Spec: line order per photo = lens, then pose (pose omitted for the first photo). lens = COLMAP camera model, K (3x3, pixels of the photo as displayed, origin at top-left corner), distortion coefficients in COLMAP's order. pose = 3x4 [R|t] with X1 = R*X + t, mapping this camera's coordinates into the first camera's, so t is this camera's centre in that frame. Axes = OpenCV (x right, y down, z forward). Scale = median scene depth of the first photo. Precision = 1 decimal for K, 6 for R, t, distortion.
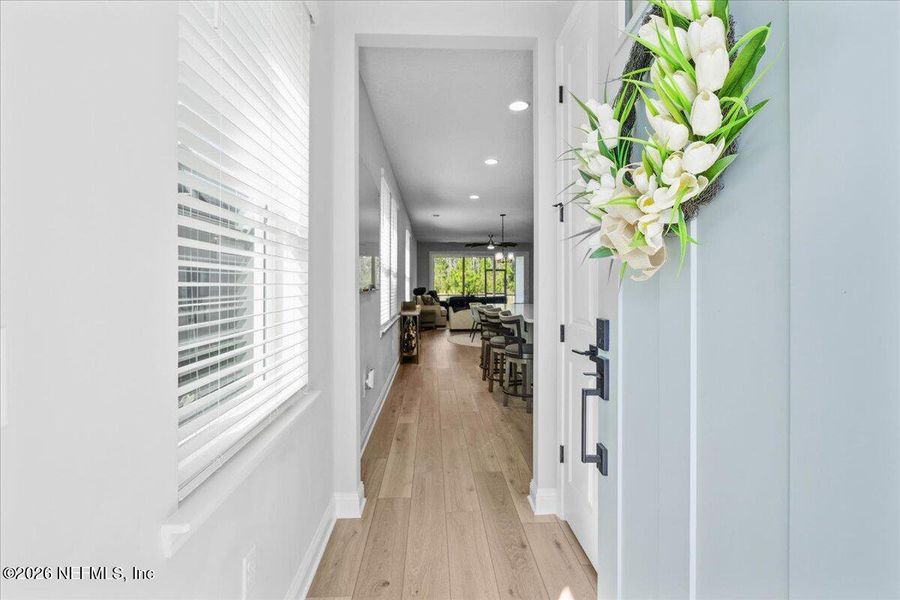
lens RADIAL K [[411.9, 0, 450.0], [0, 411.9, 300.0], [0, 0, 1]] dist [-0.000016, 0.000178]
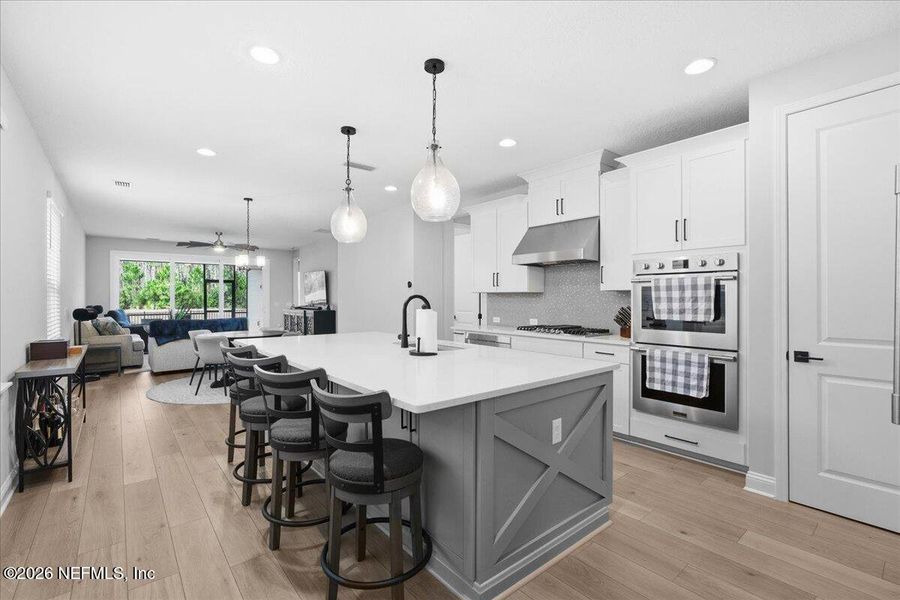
lens RADIAL K [[411.9, 0, 450.0], [0, 411.9, 300.0], [0, 0, 1]] dist [-0.000016, 0.000178]
pose [[0.804237, -0.005958, 0.594279, -0.005577], [0.024849, 0.999412, -0.023609, -0.014006], [-0.593789, 0.033755, 0.803912, 0.207185]]
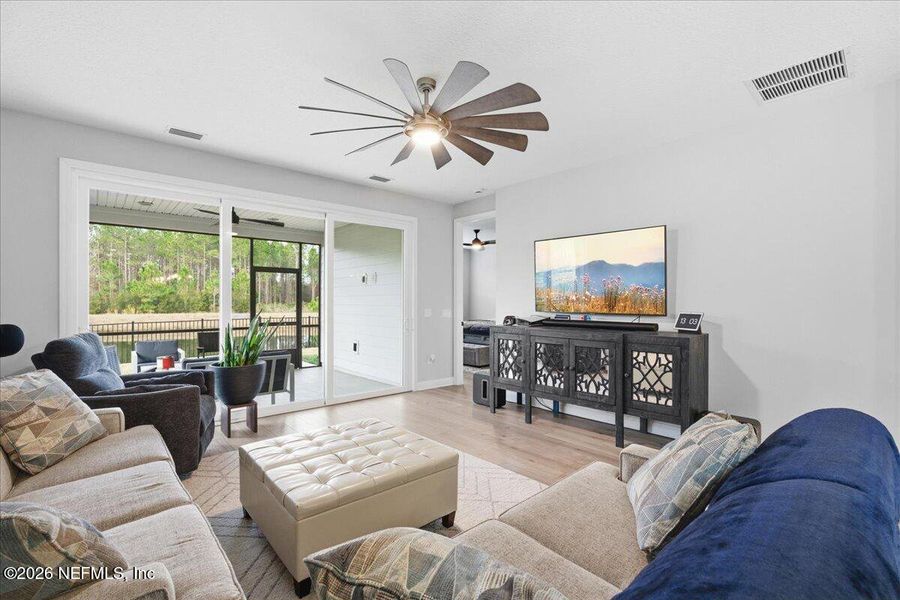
lens RADIAL K [[411.9, 0, 450.0], [0, 411.9, 300.0], [0, 0, 1]] dist [-0.000016, 0.000178]
pose [[0.783213, -0.001983, 0.621750, -0.039333], [0.026251, 0.999209, -0.029882, -0.049443], [-0.621198, 0.039725, 0.782646, 1.200478]]
